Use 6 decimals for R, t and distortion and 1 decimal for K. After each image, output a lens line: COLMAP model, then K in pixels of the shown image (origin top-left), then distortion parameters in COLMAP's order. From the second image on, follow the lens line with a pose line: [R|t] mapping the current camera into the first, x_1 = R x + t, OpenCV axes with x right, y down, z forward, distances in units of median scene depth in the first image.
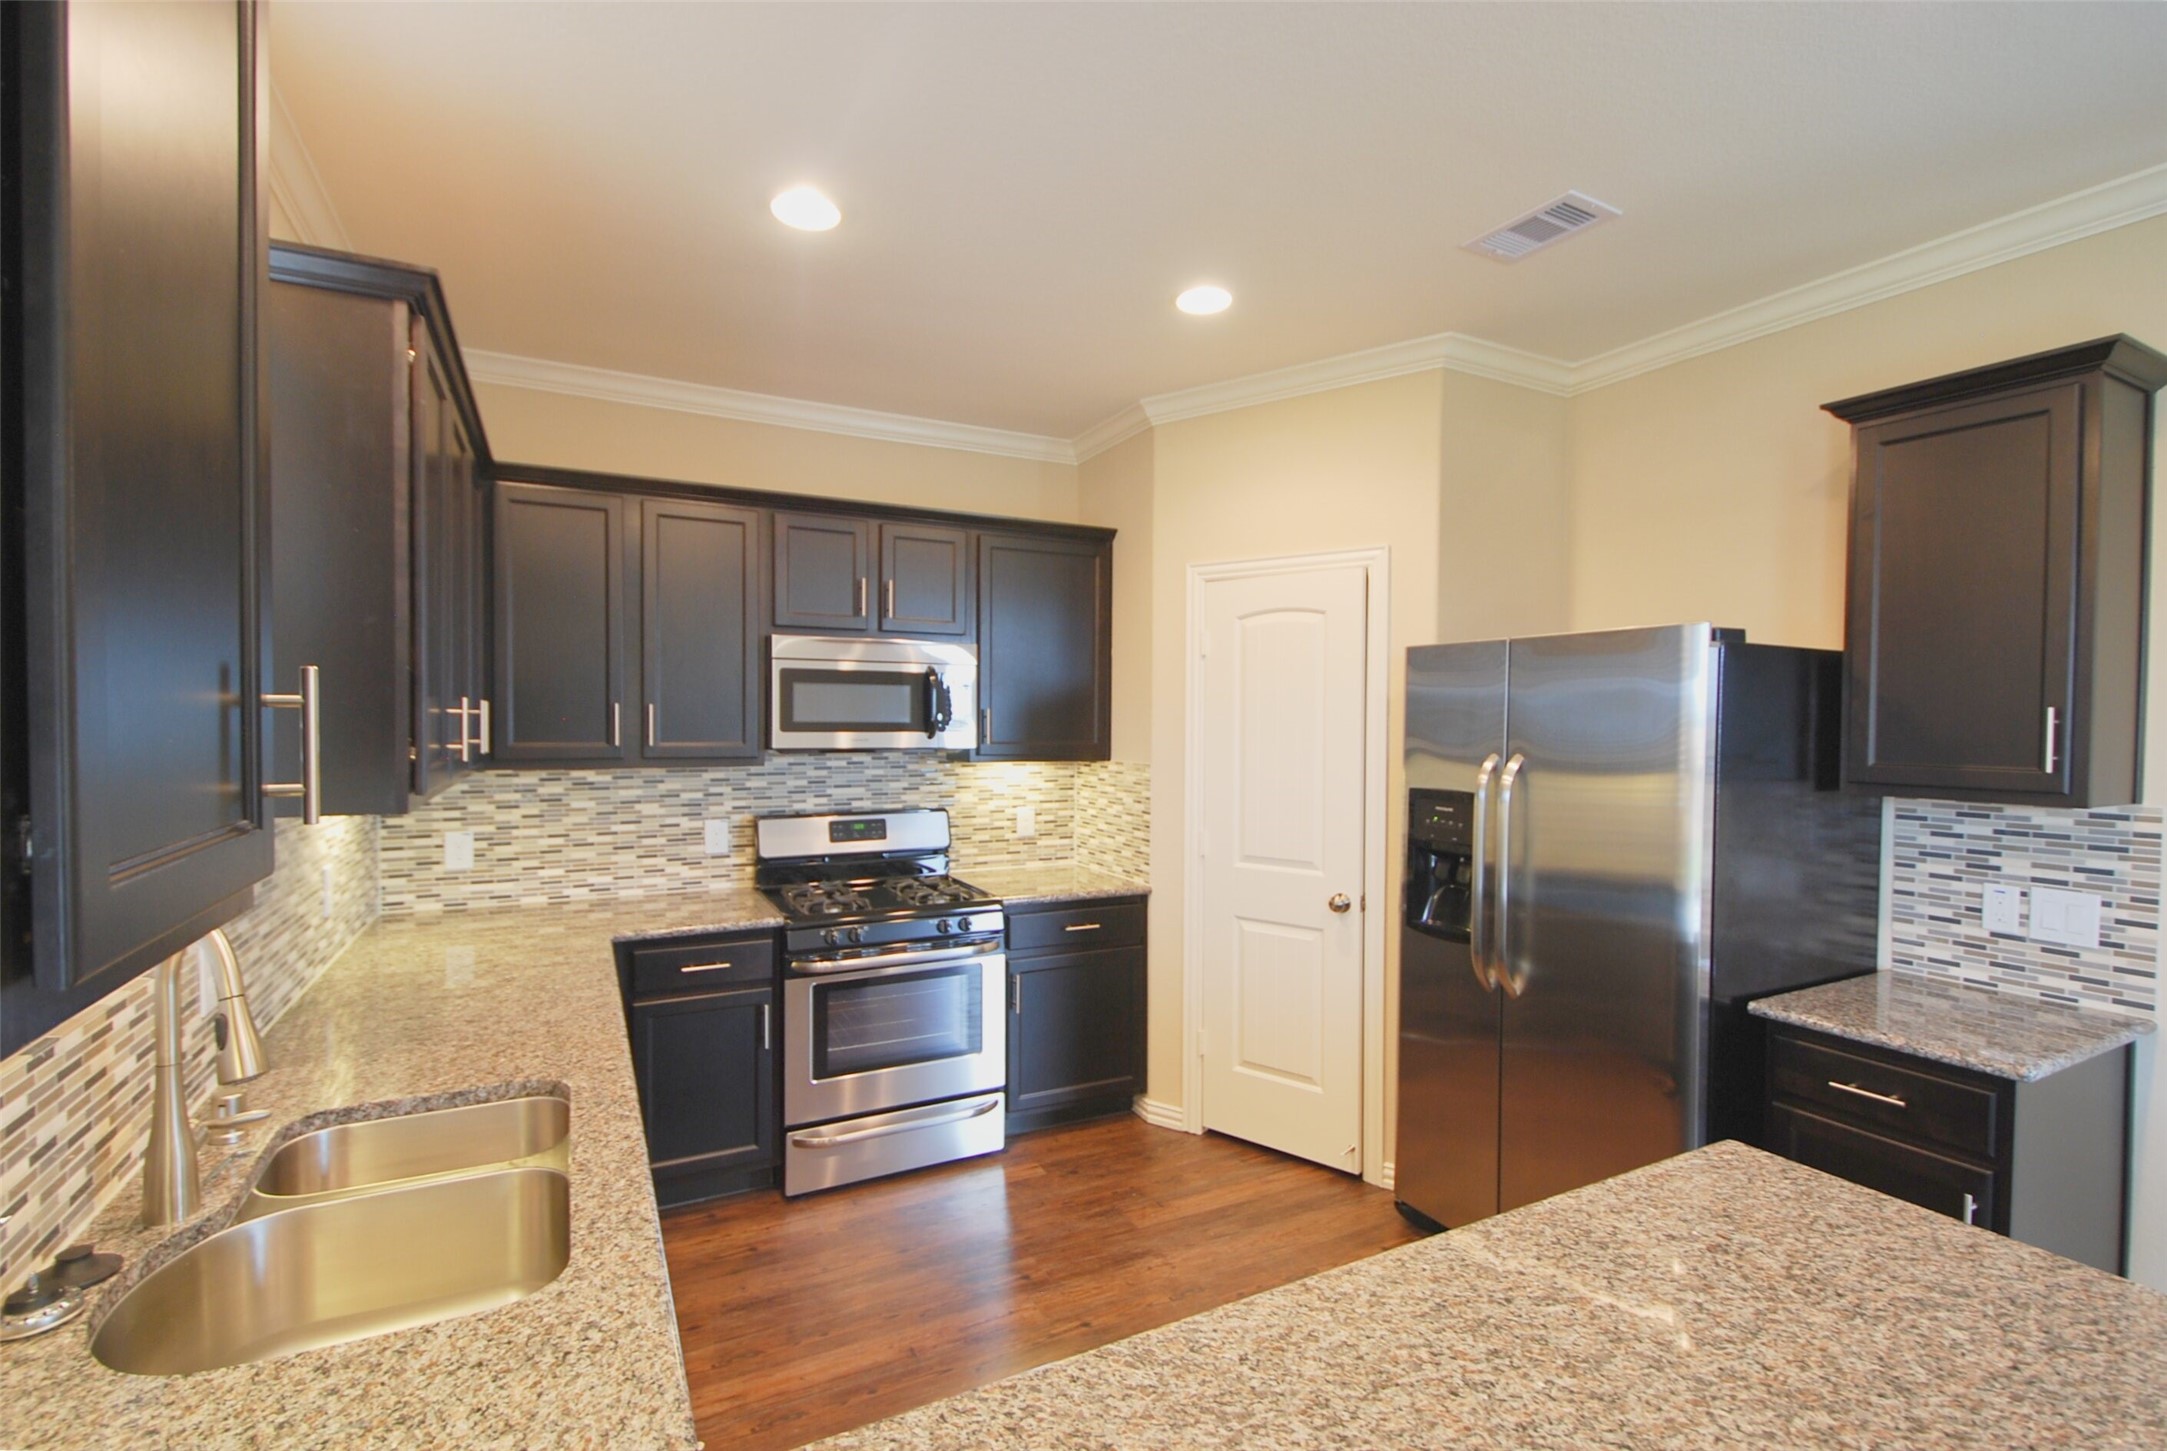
lens RADIAL K [[952.3, 0, 1047.7], [0, 952.3, 725.4], [0, 0, 1]] dist [0.015024, -0.020171]
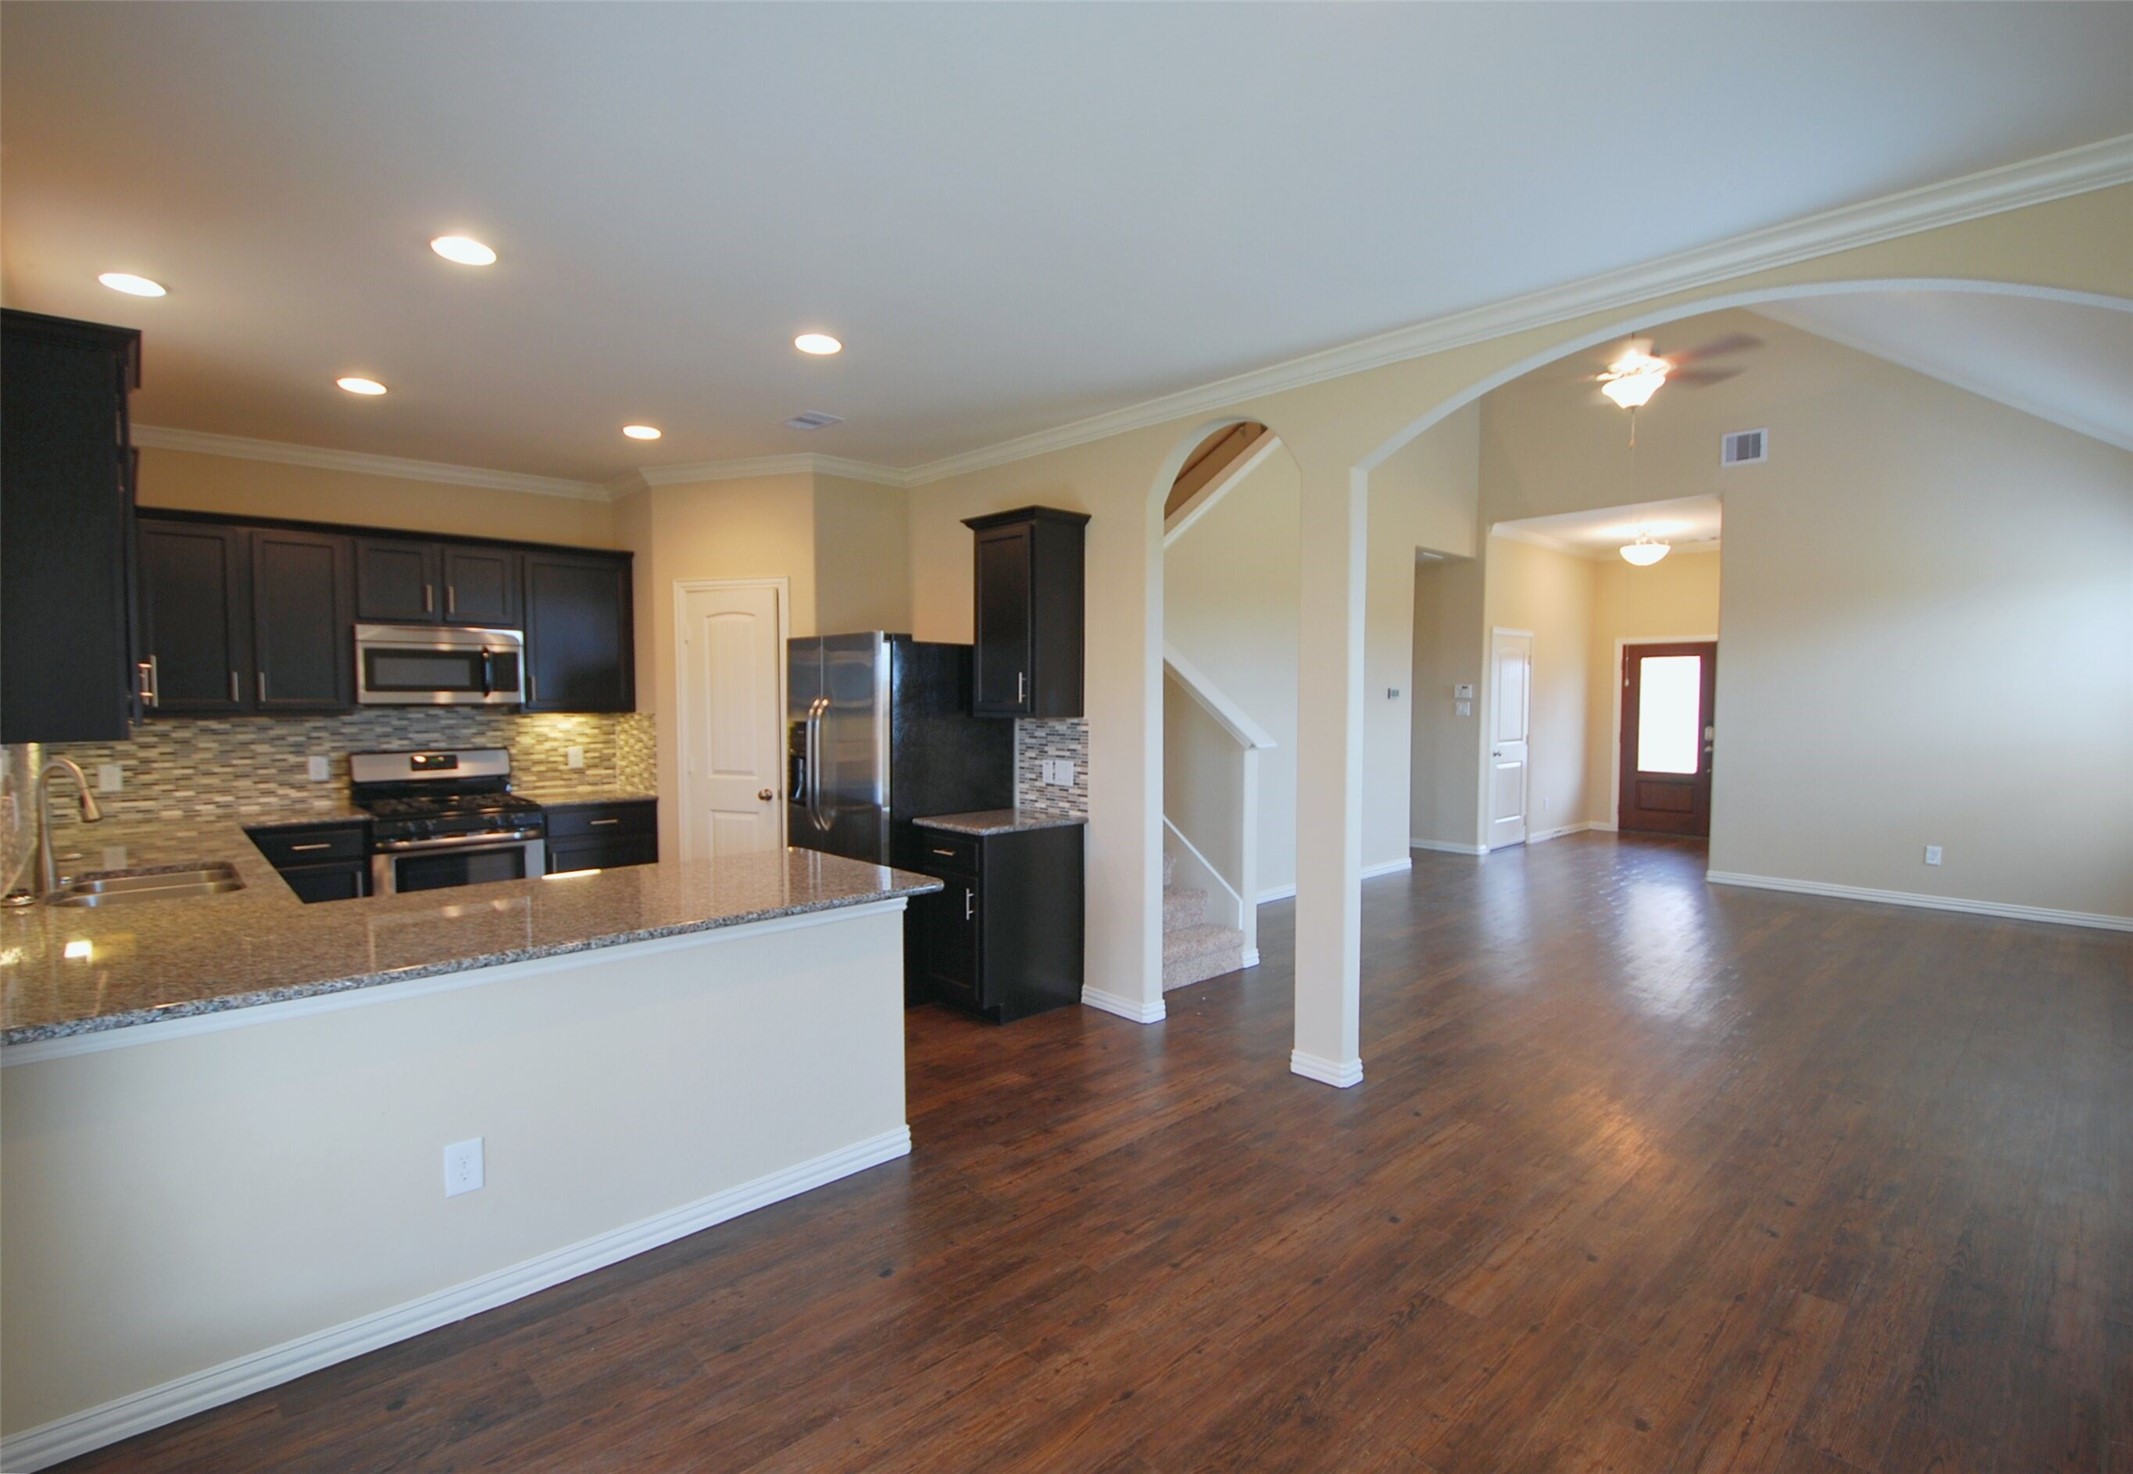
lens RADIAL K [[988.4, 0, 1066.5], [0, 988.4, 737.0], [0, 0, 1]] dist [-0.001025, -0.021871]
pose [[0.953109, -0.018713, 0.302047, 0.277488], [0.007277, 0.999215, 0.038942, 0.024523], [-0.302538, -0.034918, 0.952497, -0.730736]]
